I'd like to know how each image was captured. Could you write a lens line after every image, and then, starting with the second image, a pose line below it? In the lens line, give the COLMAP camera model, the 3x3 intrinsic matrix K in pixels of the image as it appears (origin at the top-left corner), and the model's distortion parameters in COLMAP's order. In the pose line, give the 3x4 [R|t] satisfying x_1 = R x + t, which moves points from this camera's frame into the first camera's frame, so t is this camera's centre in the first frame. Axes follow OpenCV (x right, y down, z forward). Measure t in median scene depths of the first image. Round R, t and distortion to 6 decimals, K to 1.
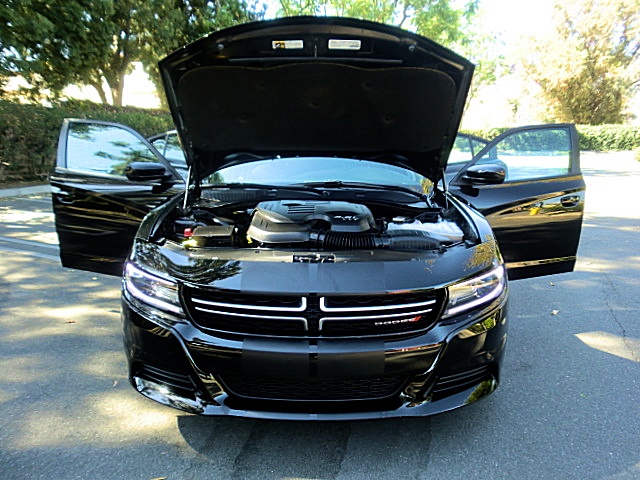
lens RADIAL K [[492.9, 0, 320.0], [0, 492.9, 240.0], [0, 0, 1]] dist [-0.087384, 0.114606]
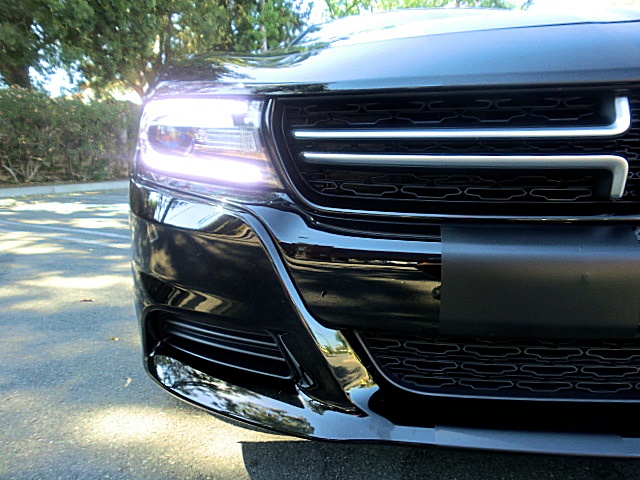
lens RADIAL K [[492.9, 0, 320.0], [0, 492.9, 240.0], [0, 0, 1]] dist [-0.087384, 0.114606]
pose [[0.997159, -0.003244, -0.075260, -0.112559], [-0.000269, 0.998913, -0.046623, 0.118680], [0.075329, 0.046511, 0.996073, 0.326205]]
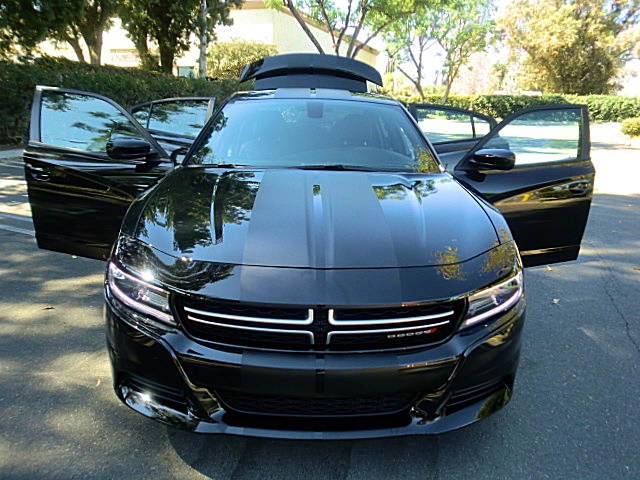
lens RADIAL K [[492.9, 0, 320.0], [0, 492.9, 240.0], [0, 0, 1]] dist [-0.087384, 0.114606]
pose [[0.999310, 0.013718, 0.034519, -0.024583], [-0.016142, 0.997349, 0.070957, -0.036934], [-0.033454, -0.071465, 0.996882, 0.057655]]
